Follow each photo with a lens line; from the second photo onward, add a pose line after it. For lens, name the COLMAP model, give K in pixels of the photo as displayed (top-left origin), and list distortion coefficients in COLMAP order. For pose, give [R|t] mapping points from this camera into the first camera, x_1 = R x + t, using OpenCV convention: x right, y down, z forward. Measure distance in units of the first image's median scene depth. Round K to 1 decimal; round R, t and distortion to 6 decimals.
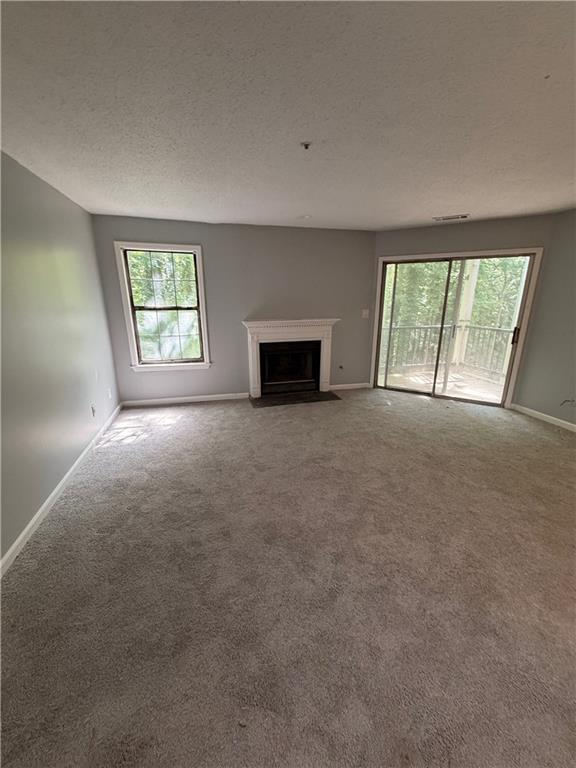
lens RADIAL K [[307.5, 0, 287.5], [0, 307.5, 379.2], [0, 0, 1]] dist [-0.000303, 0.000116]
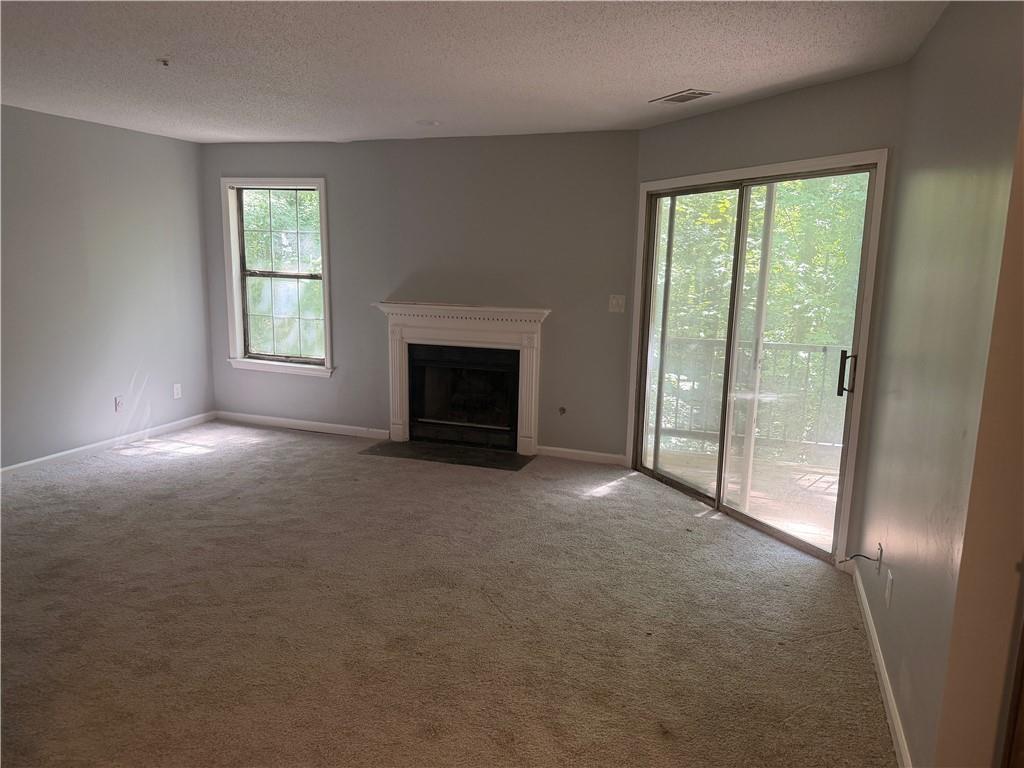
lens RADIAL K [[727.4, 0, 512.0], [0, 727.4, 384.0], [0, 0, 1]] dist [0.051868, -0.004671]
pose [[0.826019, 0.114621, -0.551865, 0.817616], [-0.168313, 0.984592, -0.047429, -0.014607], [0.537926, 0.132063, 0.832584, 0.018236]]
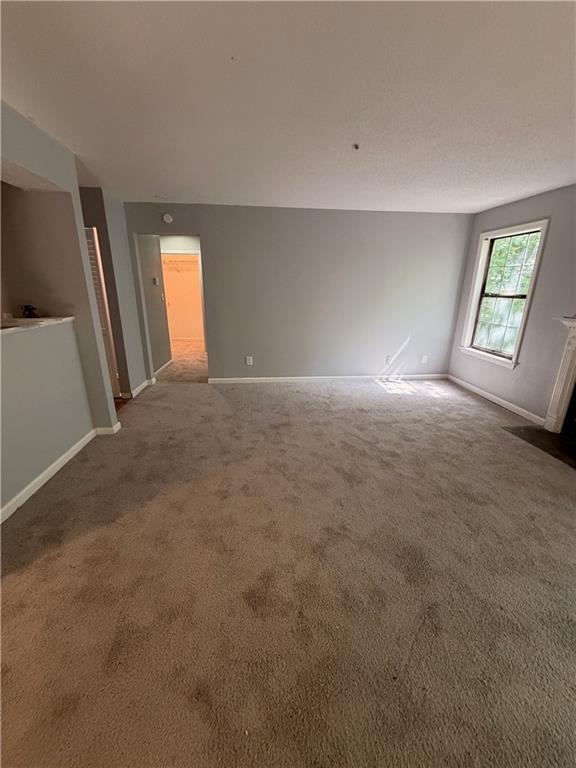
lens RADIAL K [[305.2, 0, 287.4], [0, 305.2, 382.2], [0, 0, 1]] dist [-0.000241, 0.000222]
pose [[-0.162535, 0.288549, -0.943569, 0.643248], [-0.269392, 0.906976, 0.323763, -0.107444], [0.949216, 0.306813, -0.069682, 0.486301]]
